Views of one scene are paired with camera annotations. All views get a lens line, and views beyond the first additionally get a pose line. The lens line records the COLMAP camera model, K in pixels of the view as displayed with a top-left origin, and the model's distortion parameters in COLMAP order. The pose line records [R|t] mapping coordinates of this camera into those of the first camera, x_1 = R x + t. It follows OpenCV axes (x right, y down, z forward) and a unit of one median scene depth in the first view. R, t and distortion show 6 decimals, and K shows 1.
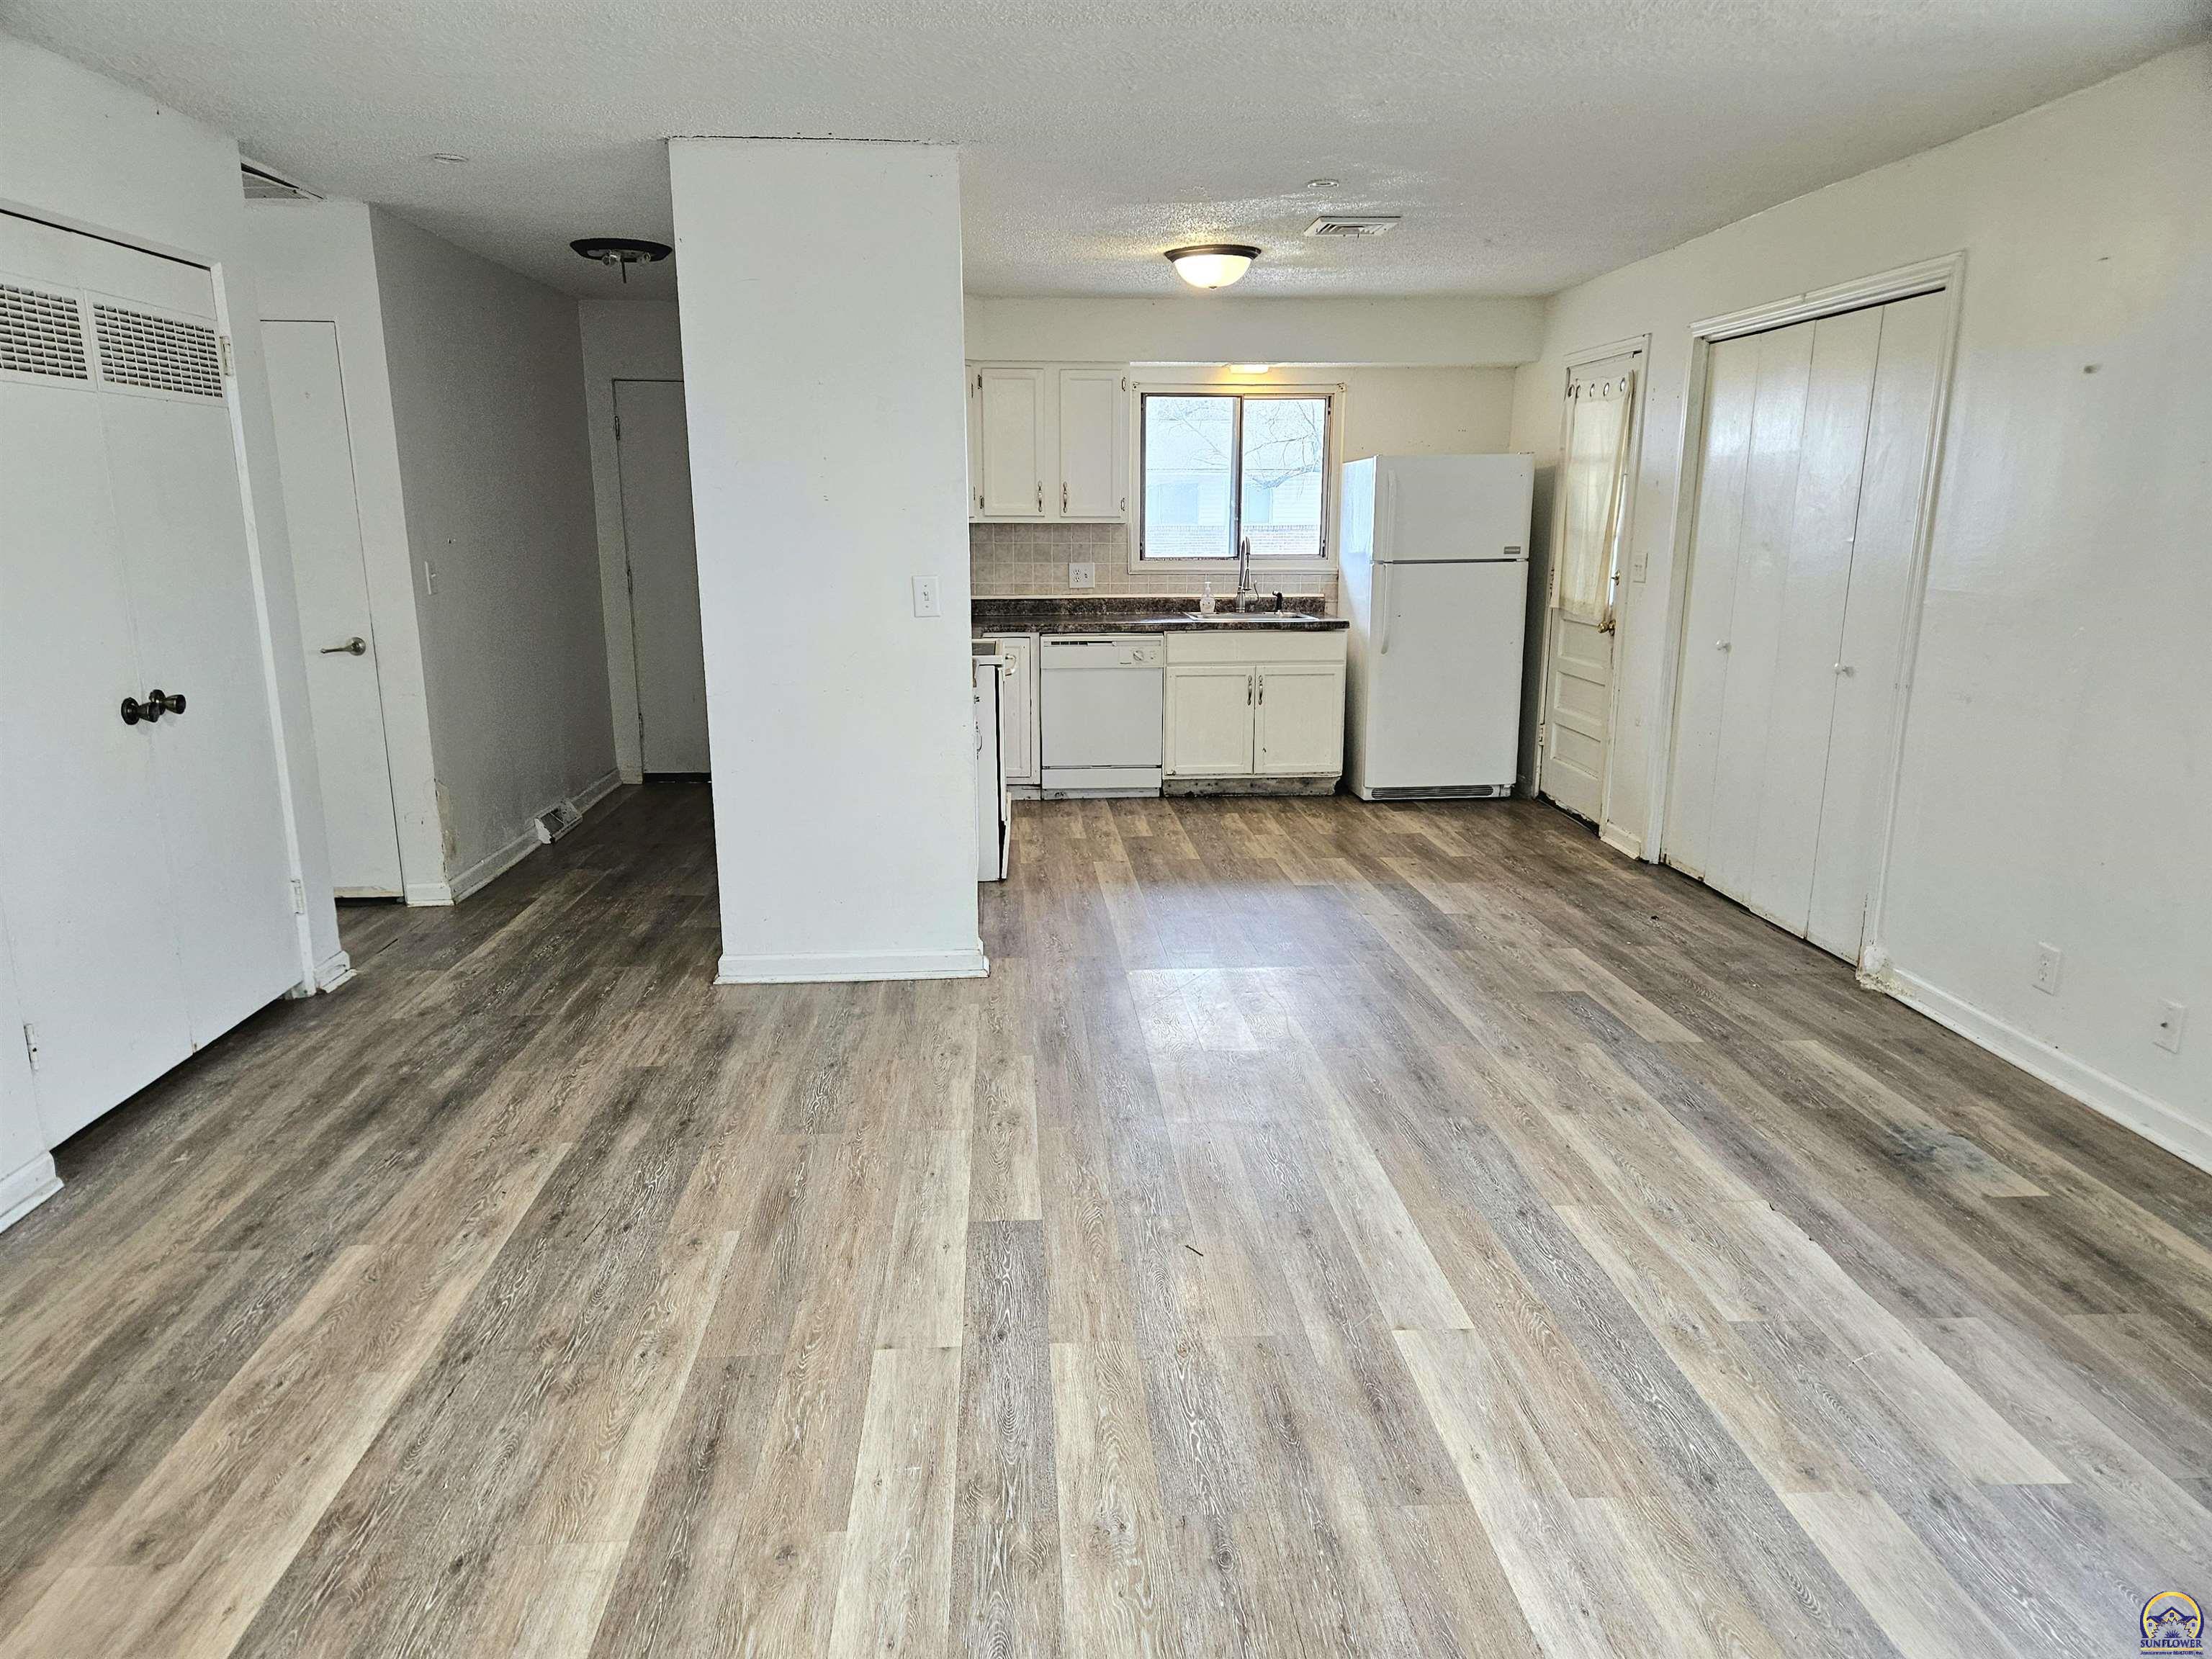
lens RADIAL K [[1499.6, 0, 1098.1], [0, 1499.6, 867.2], [0, 0, 1]] dist [0.067508, -0.033087]
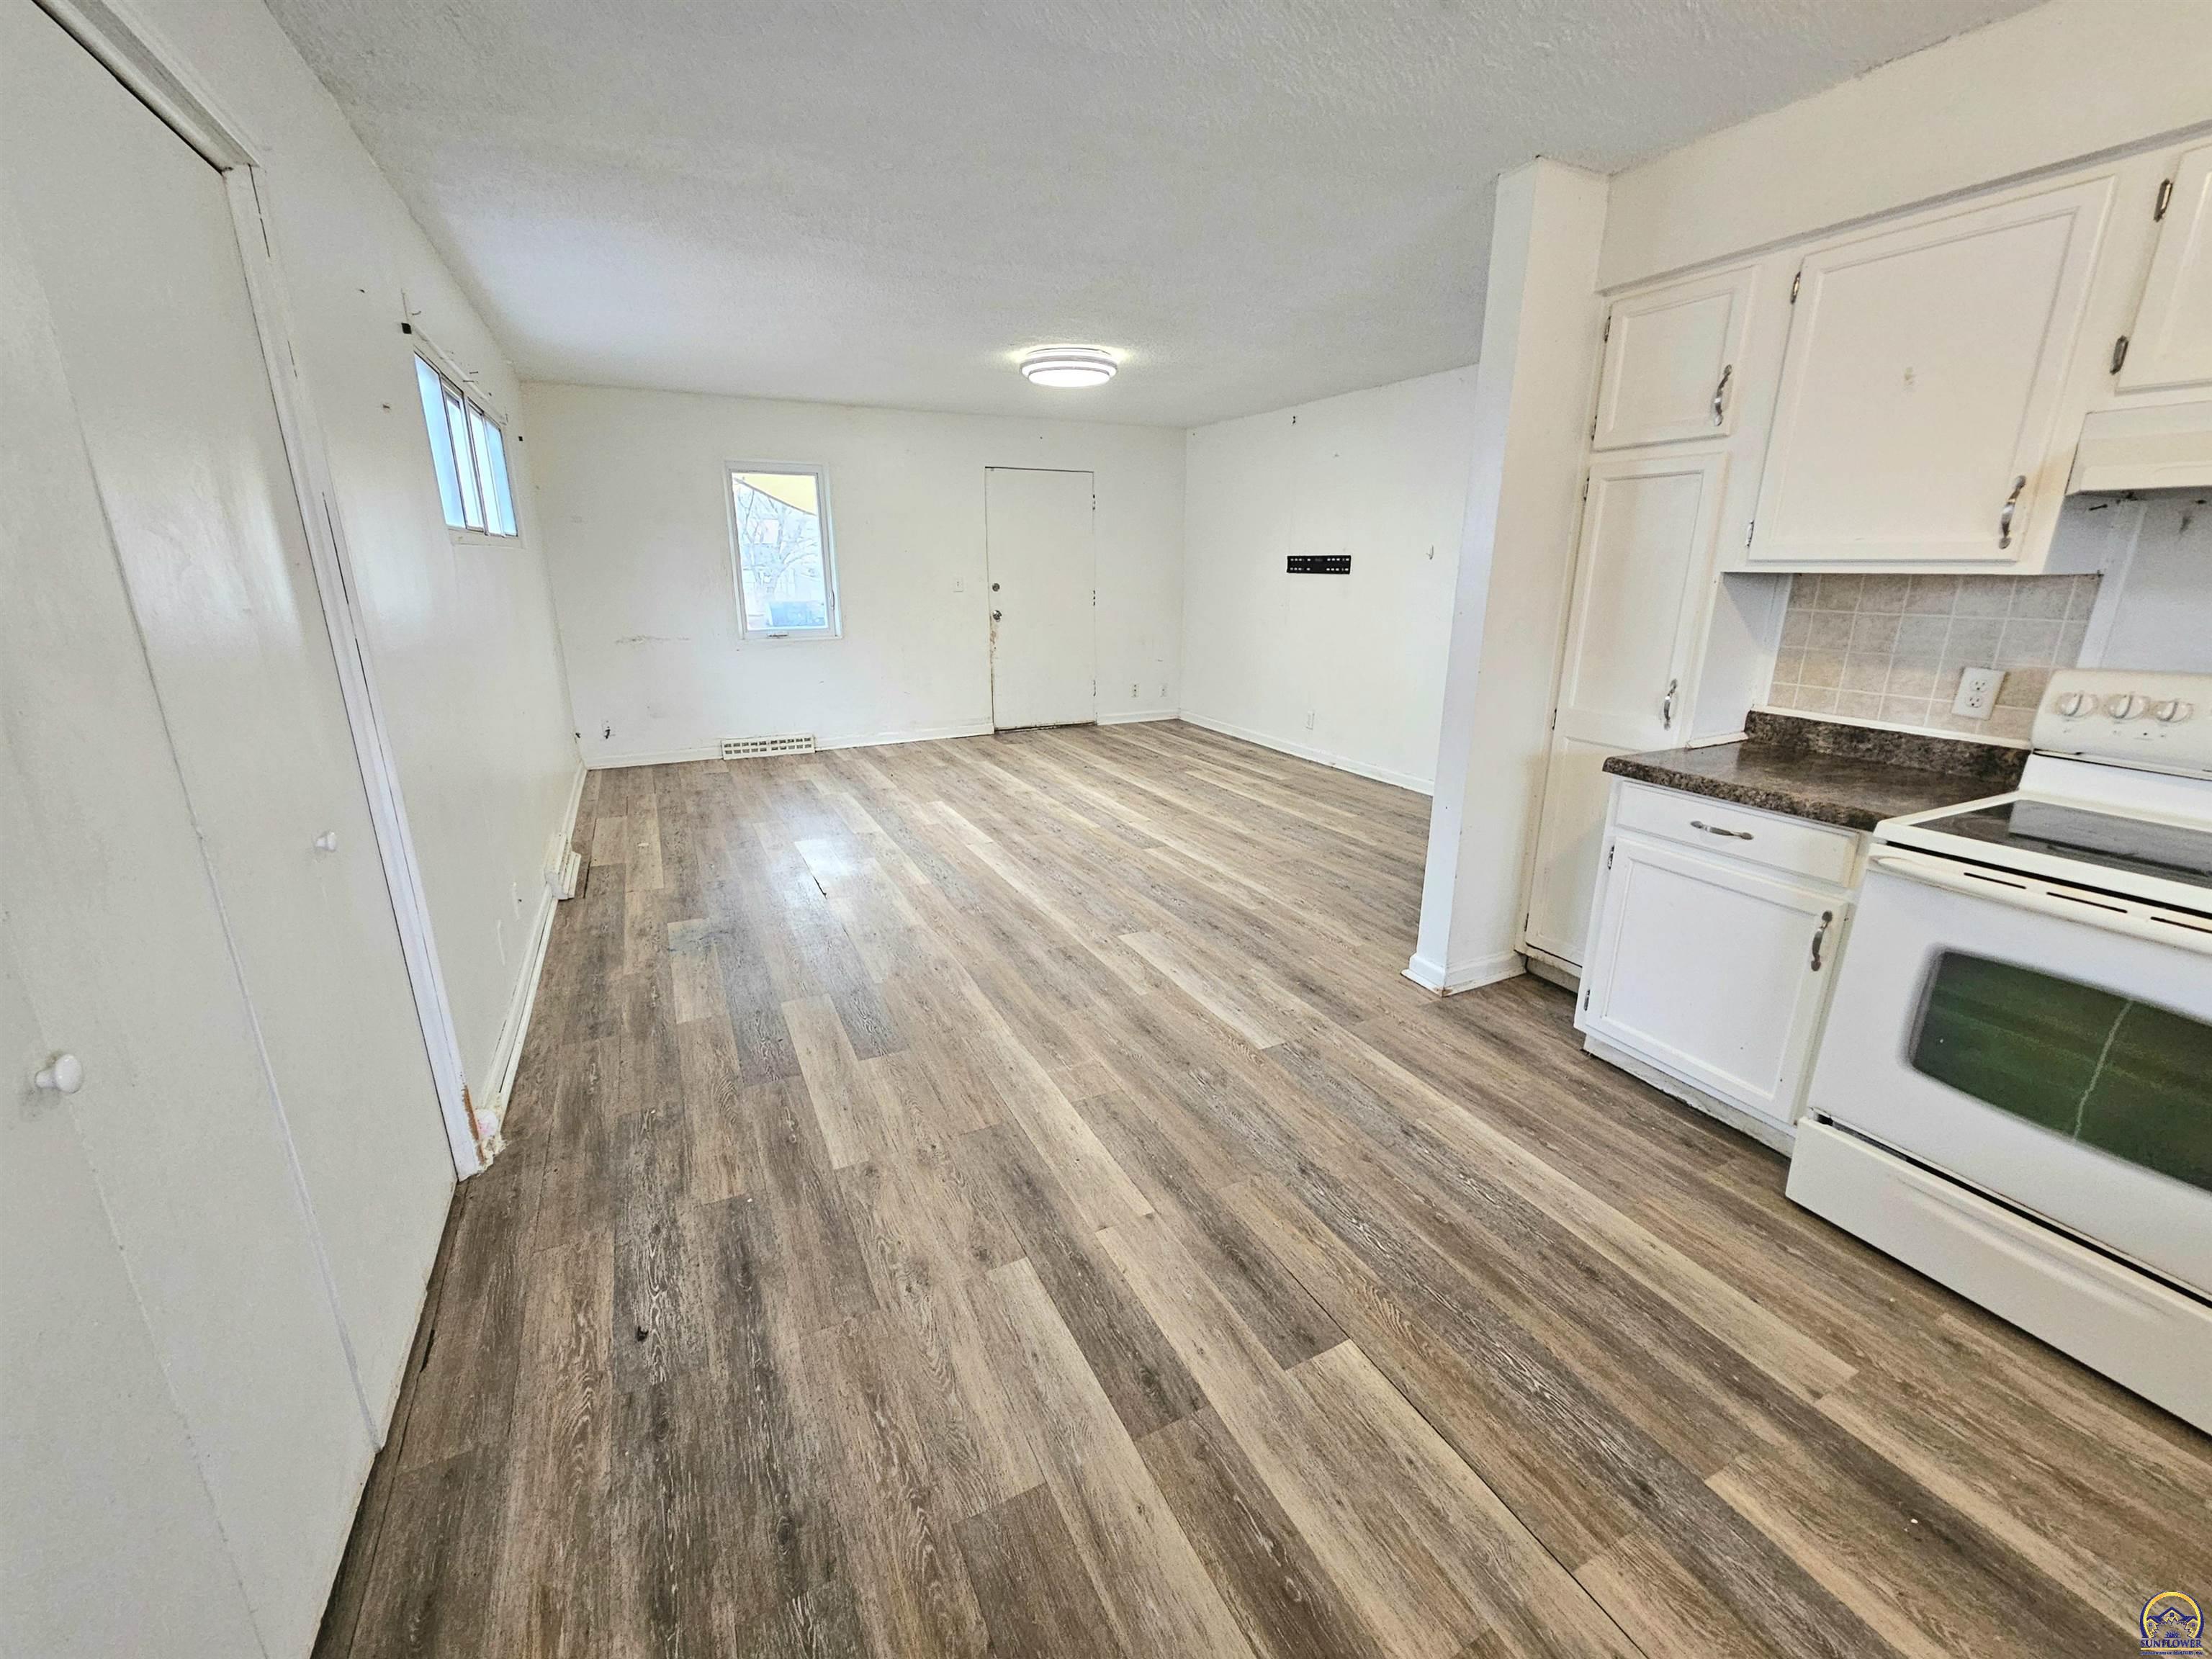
lens RADIAL K [[901.9, 0, 1101.0], [0, 901.9, 816.1], [0, 0, 1]] dist [-0.001297, -0.000174]
pose [[-0.924603, 0.104858, -0.366216, 0.277981], [-0.088371, 0.876097, 0.473968, -0.248951], [0.370540, 0.470595, -0.800775, 1.073232]]
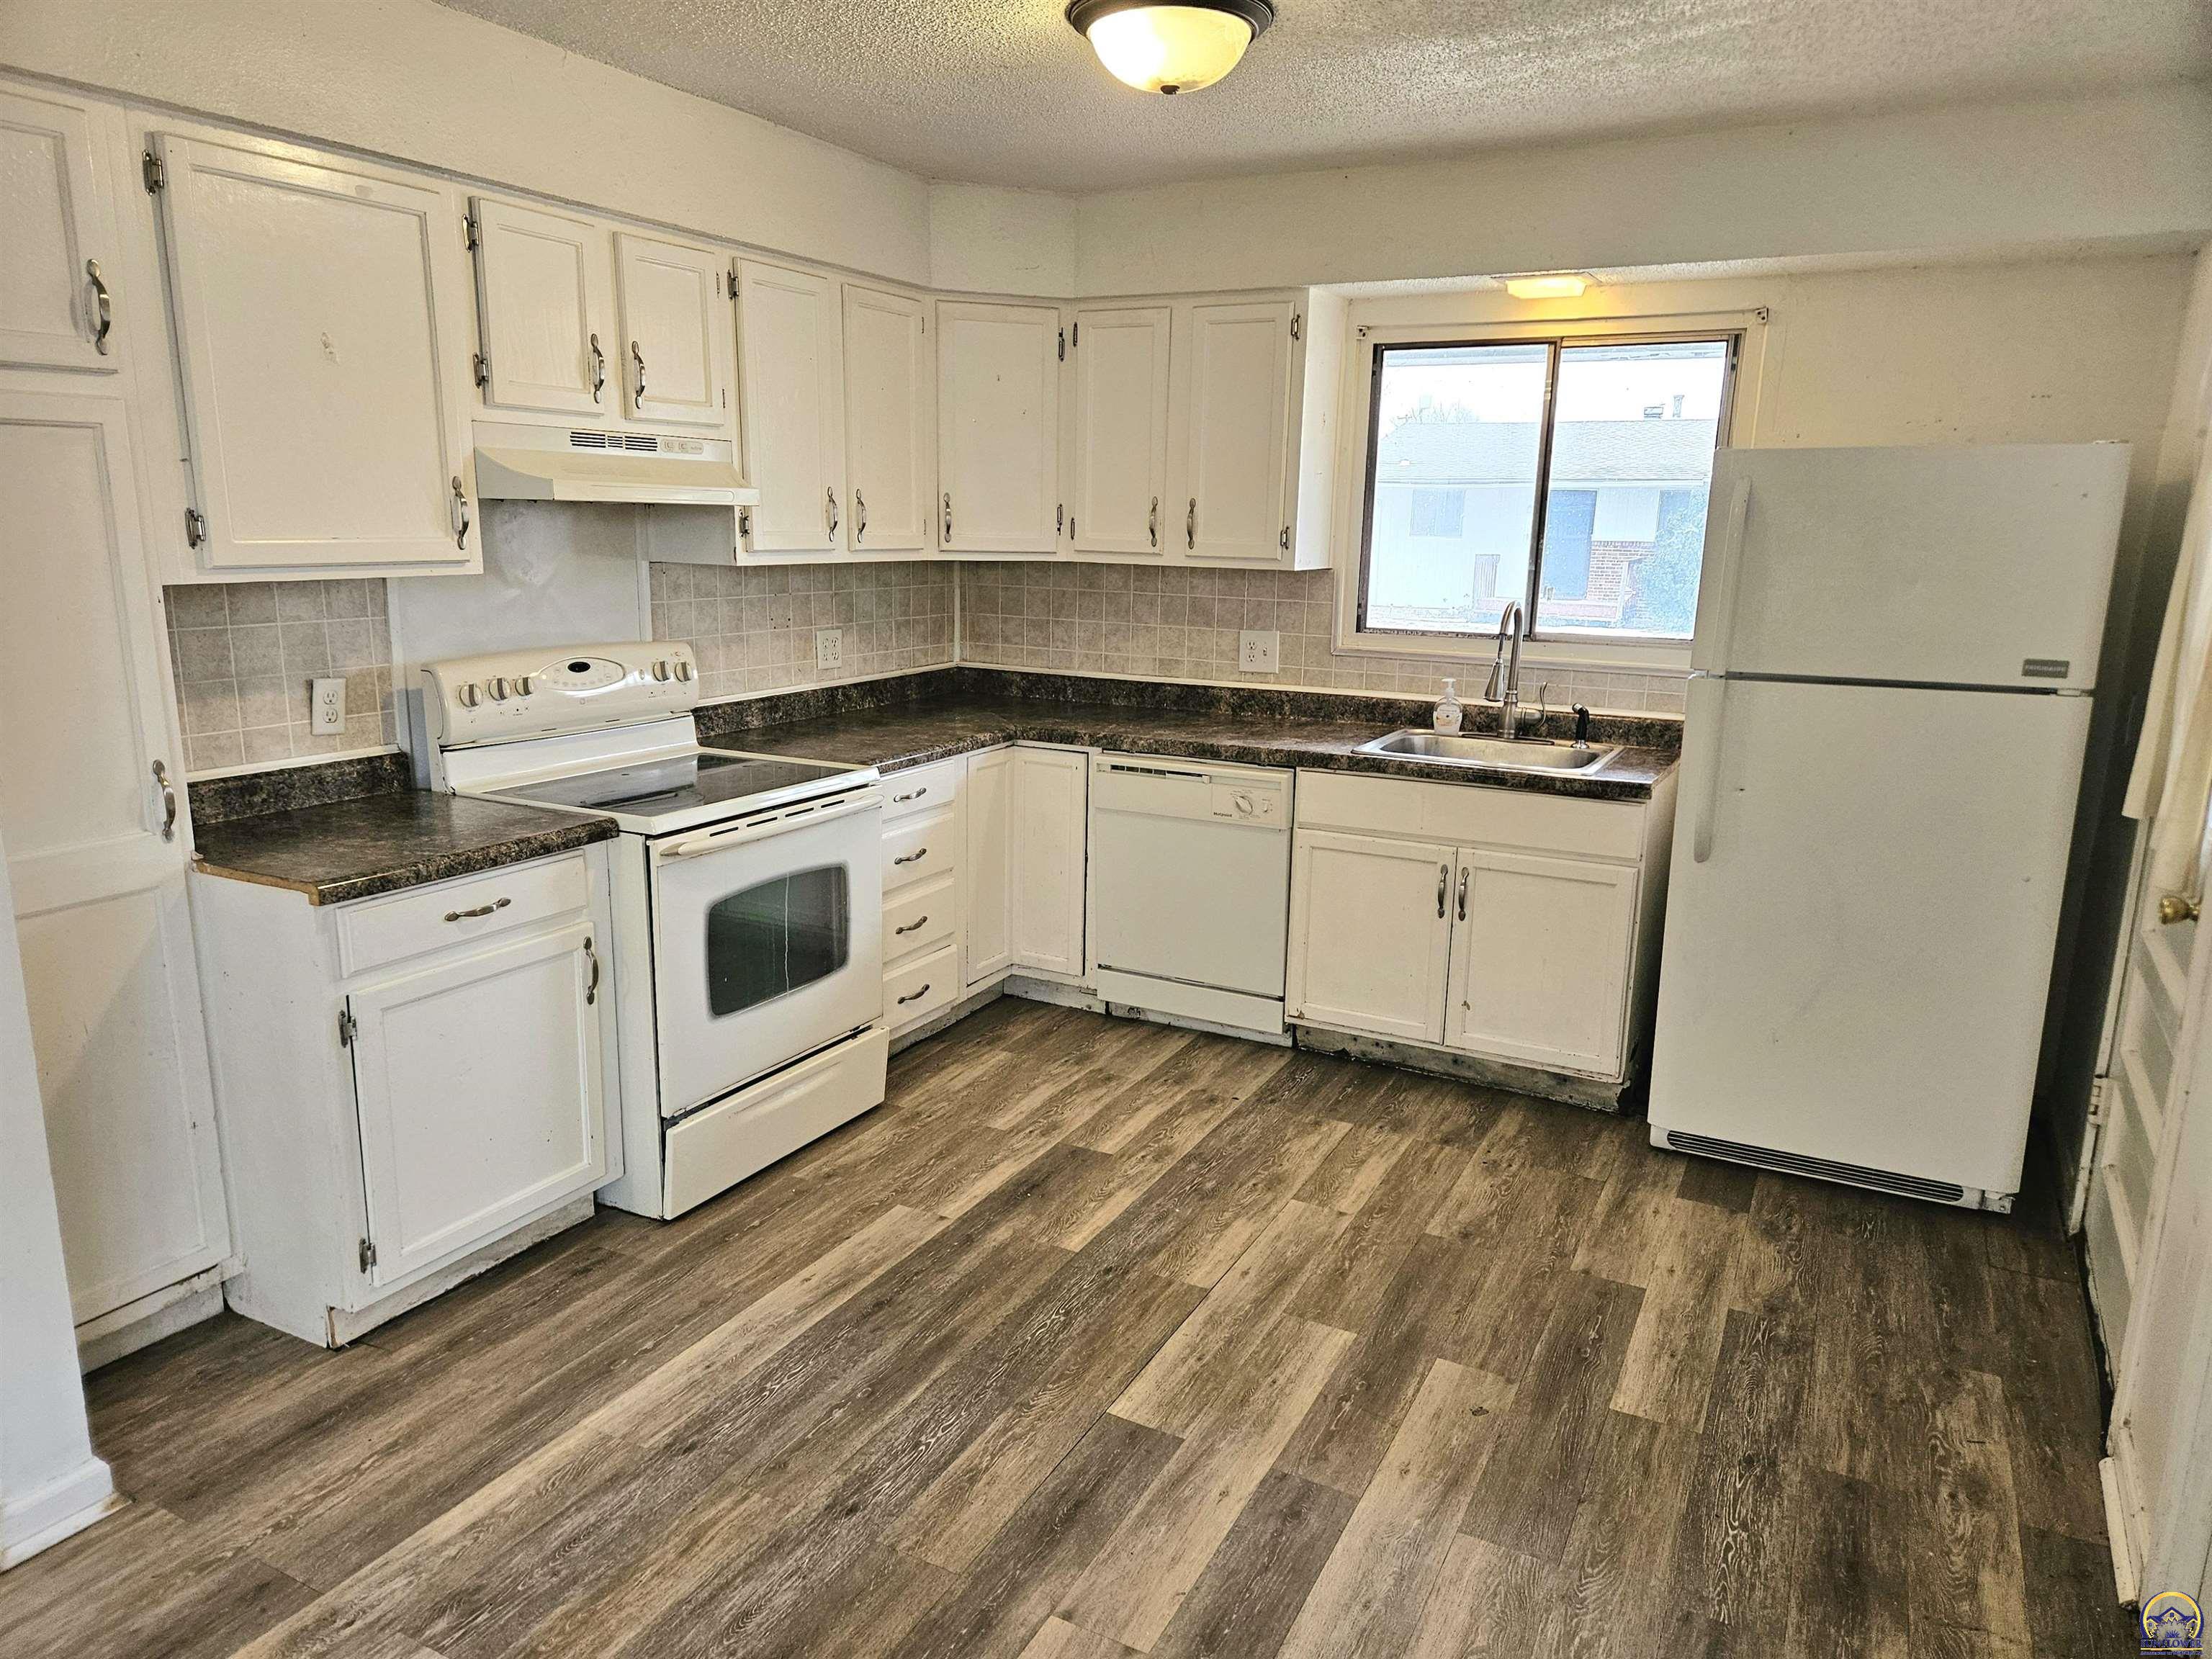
lens RADIAL K [[1499.6, 0, 1107.4], [0, 1499.6, 829.8], [0, 0, 1]] dist [0.067508, -0.033087]
pose [[0.851183, 0.126225, -0.509465, 0.321531], [-0.140312, 0.990048, 0.010870, -0.154708], [0.505767, 0.062231, 0.860423, 0.582038]]
